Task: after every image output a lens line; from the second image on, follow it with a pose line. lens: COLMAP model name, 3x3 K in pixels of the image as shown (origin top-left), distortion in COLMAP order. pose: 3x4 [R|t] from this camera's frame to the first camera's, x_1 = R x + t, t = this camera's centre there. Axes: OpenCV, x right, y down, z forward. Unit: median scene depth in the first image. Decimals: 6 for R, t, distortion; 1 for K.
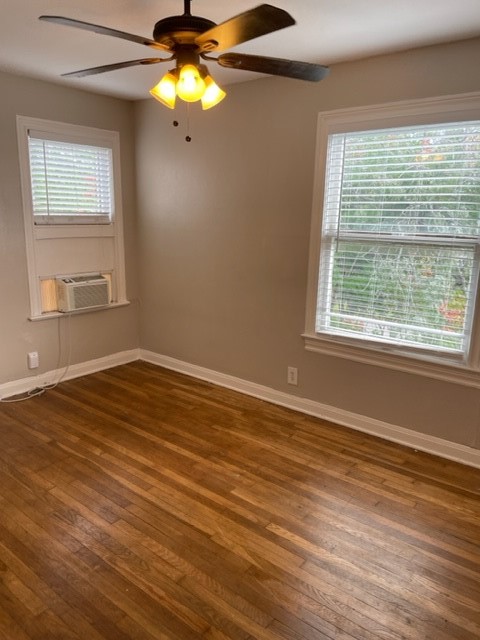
lens RADIAL K [[479.4, 0, 241.4], [0, 479.4, 323.7], [0, 0, 1]] dist [0.068990, -0.074696]
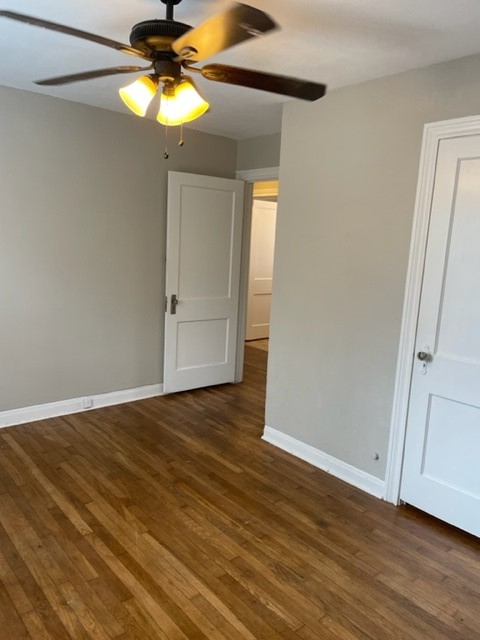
lens RADIAL K [[479.4, 0, 241.4], [0, 479.4, 323.7], [0, 0, 1]] dist [0.068990, -0.074696]
pose [[-0.981452, -0.094487, 0.166803, -0.383141], [-0.021611, 0.919084, 0.393469, -0.394274], [-0.190484, 0.382566, -0.904079, 1.668602]]
